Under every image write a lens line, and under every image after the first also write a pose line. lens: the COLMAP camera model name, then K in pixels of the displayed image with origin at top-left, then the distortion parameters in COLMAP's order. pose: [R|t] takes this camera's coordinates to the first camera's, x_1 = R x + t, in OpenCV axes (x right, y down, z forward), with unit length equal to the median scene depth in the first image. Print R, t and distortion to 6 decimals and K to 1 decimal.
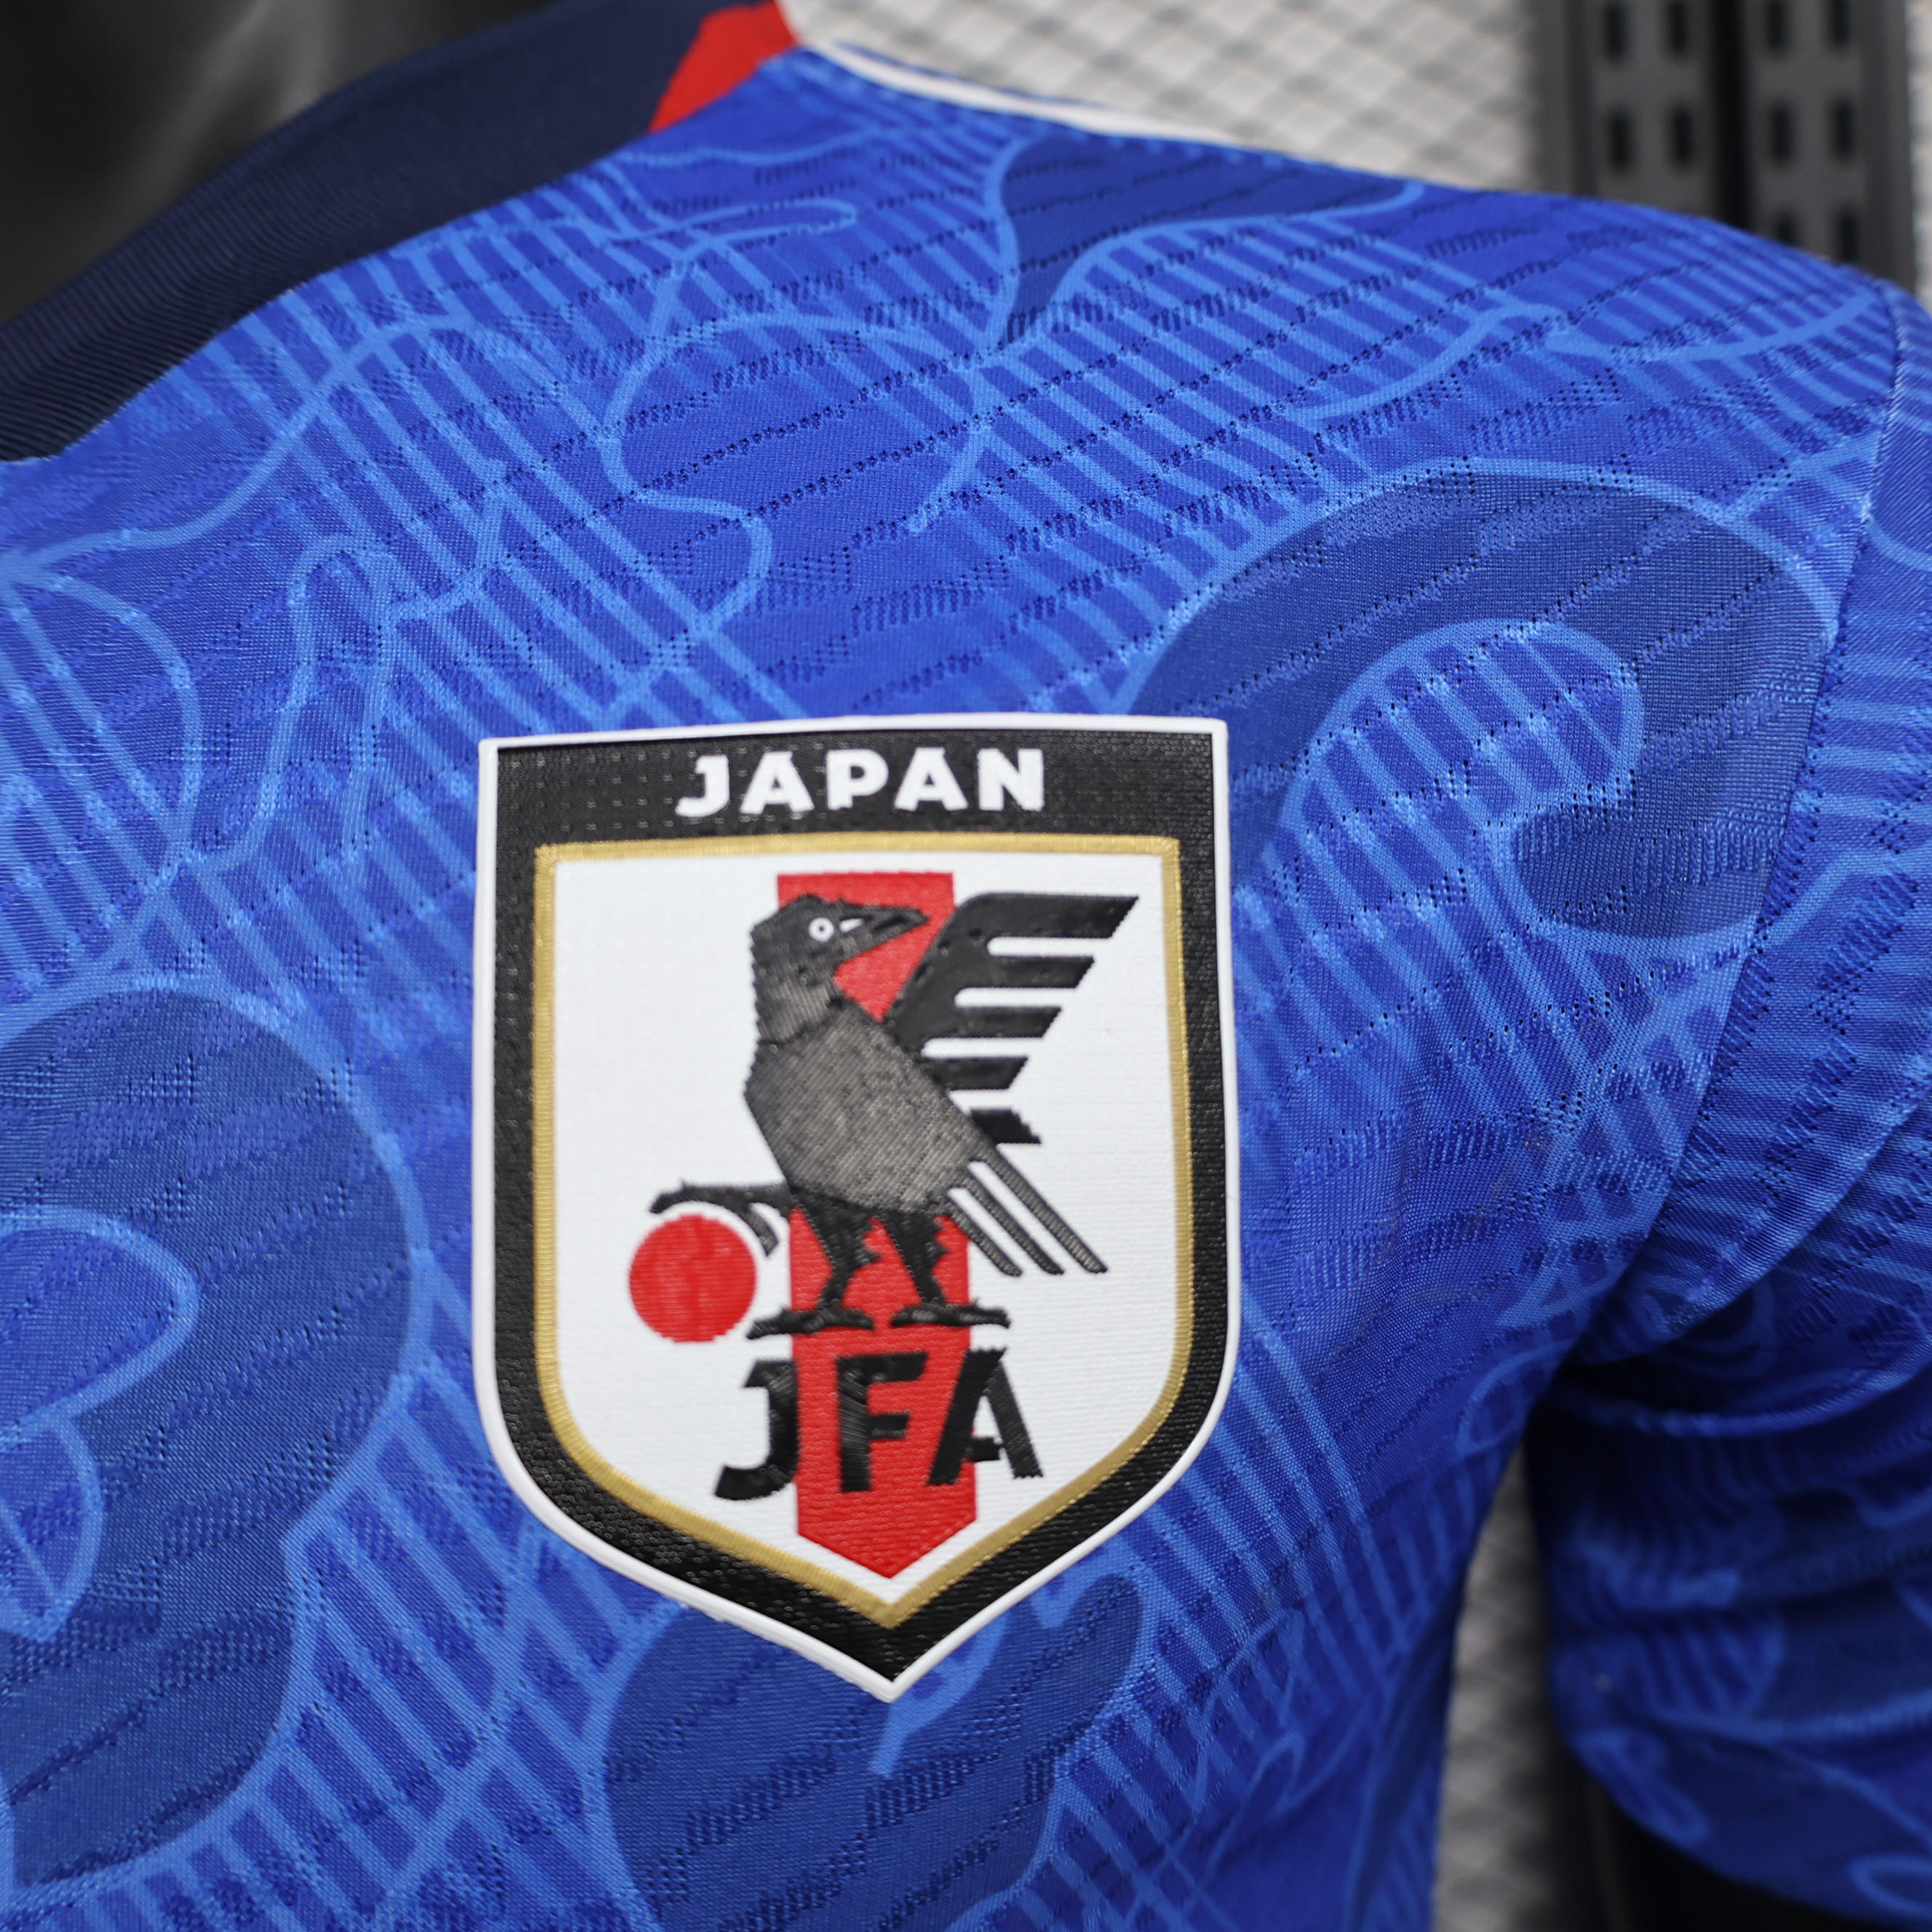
lens RADIAL K [[2004.2, 0, 924.1], [0, 2004.2, 998.5], [0, 0, 1]] dist [-0.010273, 0.005226]
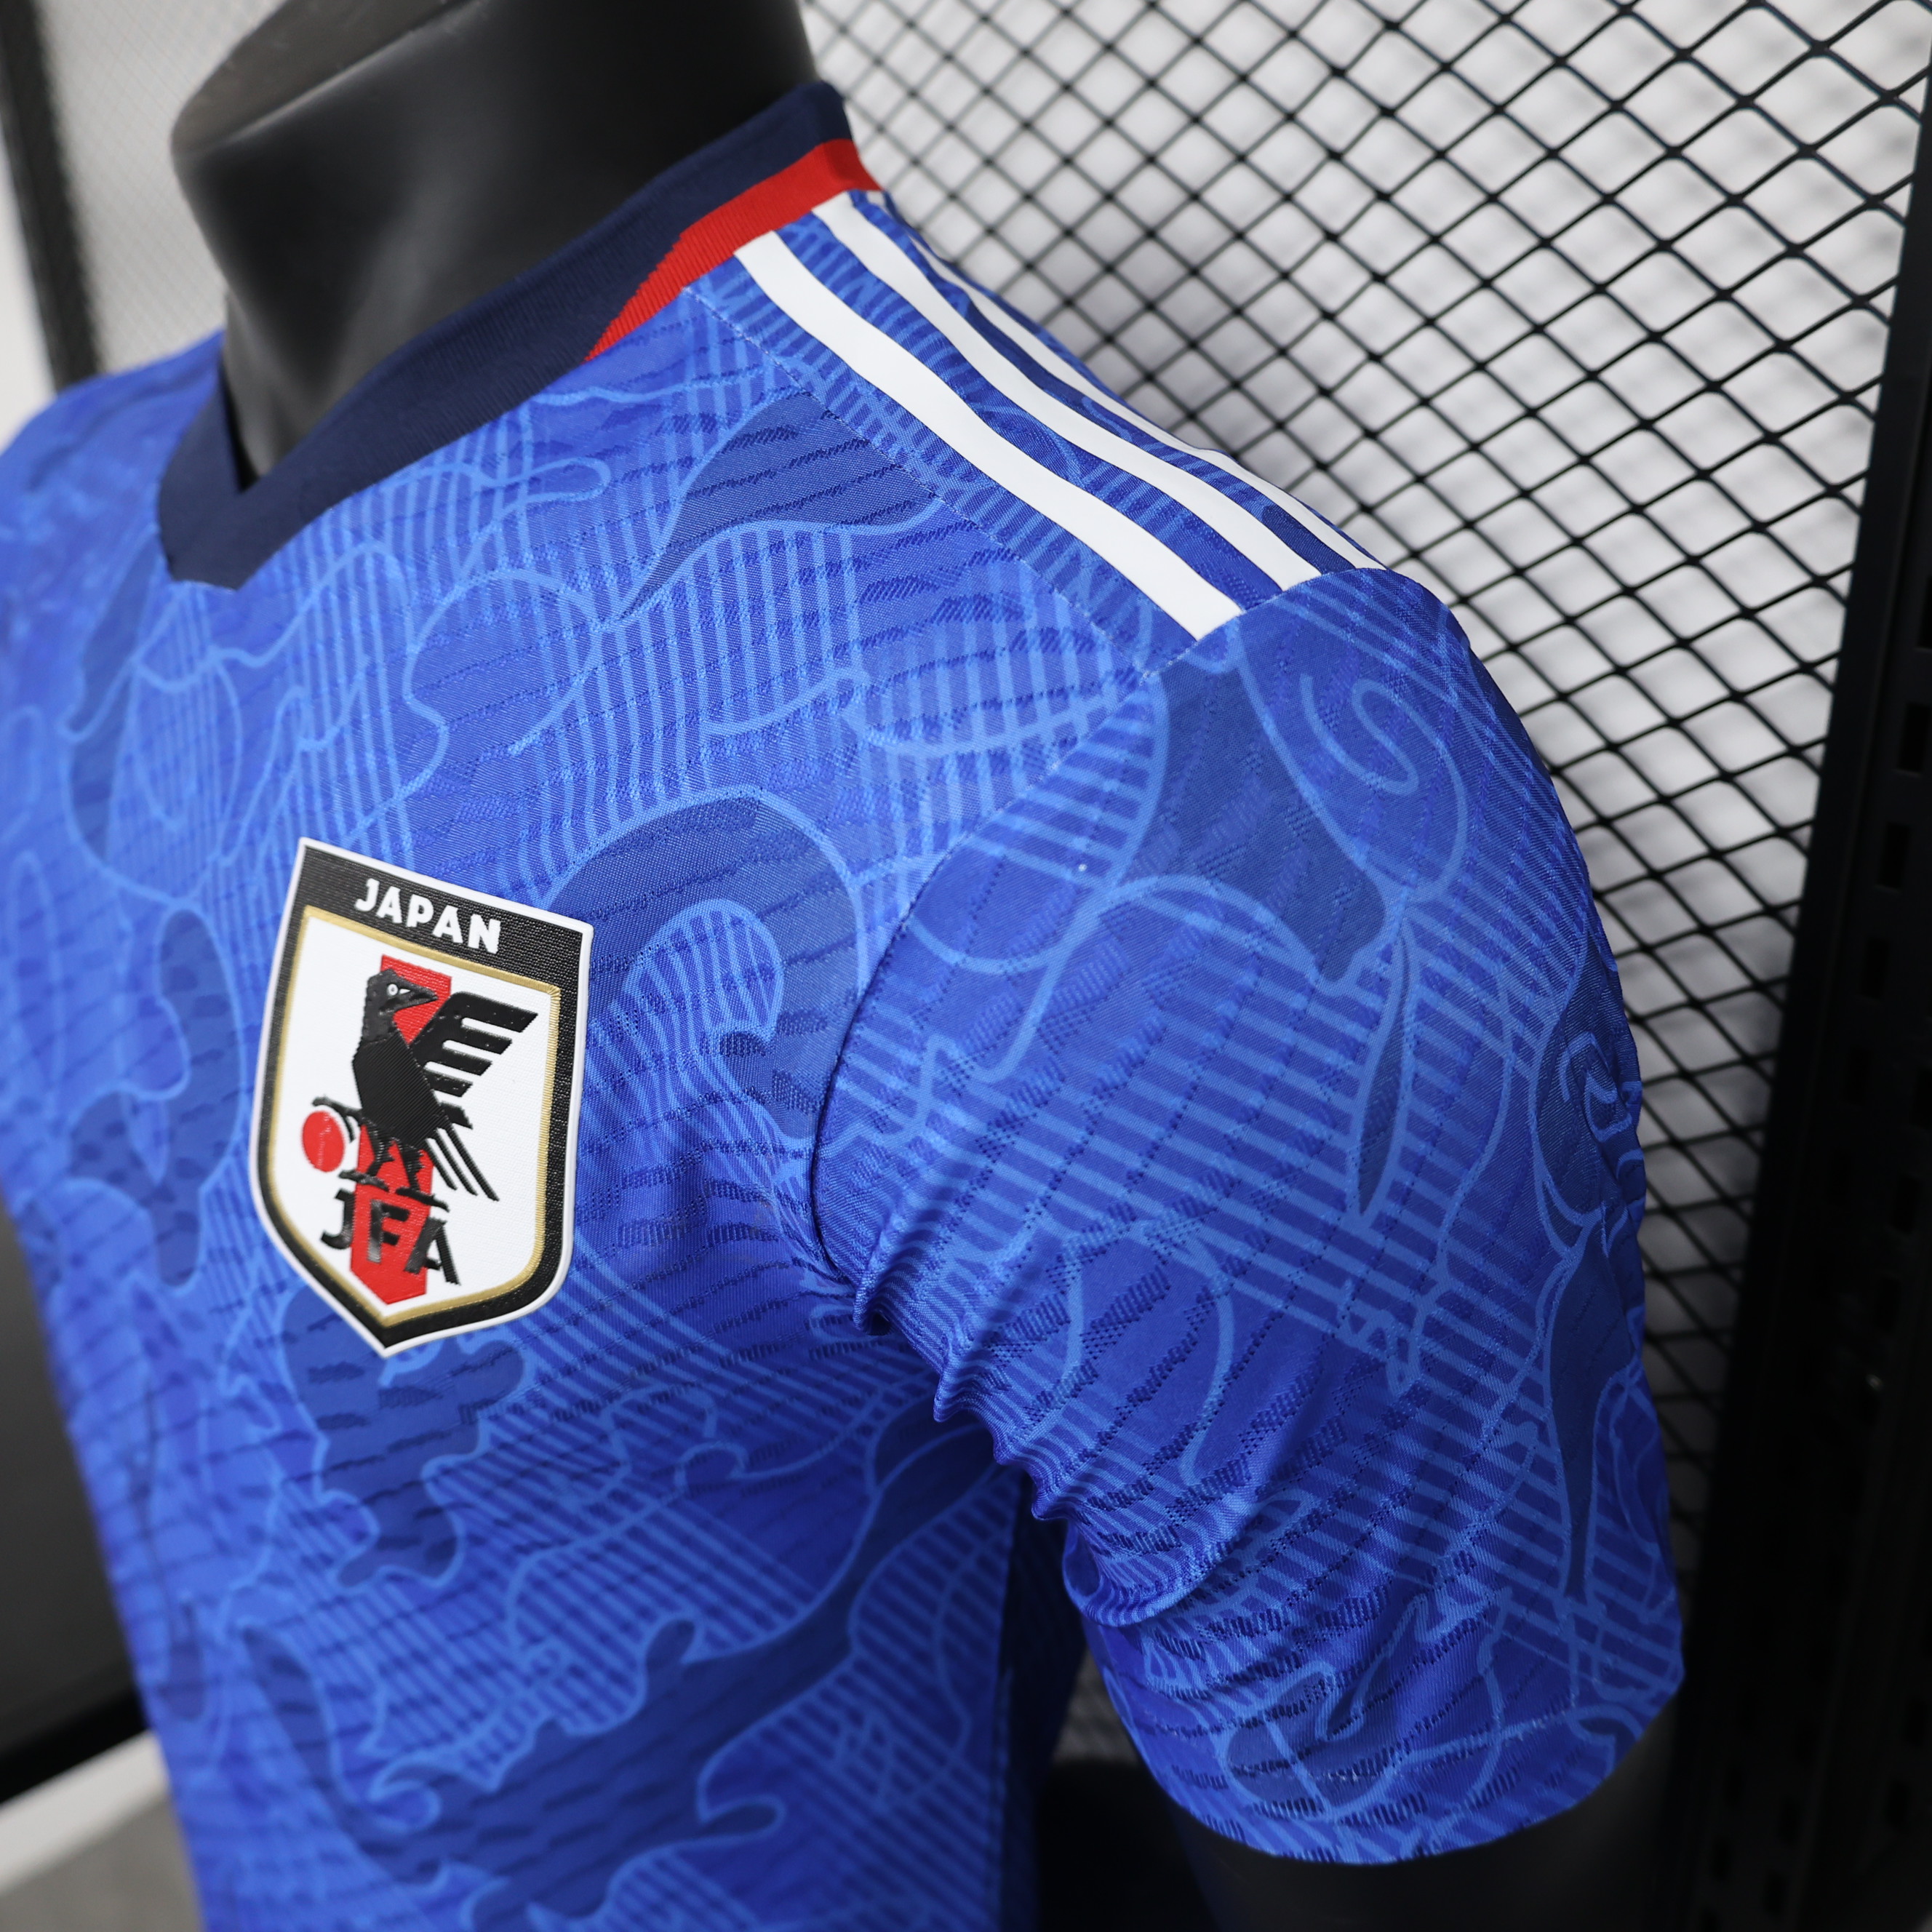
lens RADIAL K [[2004.2, 0, 924.1], [0, 2004.2, 998.5], [0, 0, 1]] dist [-0.010273, 0.005226]
pose [[0.785445, 0.295132, -0.544034, 1.335431], [-0.085214, 0.922184, 0.377247, -0.760992], [0.613037, -0.249947, 0.749474, -0.109256]]
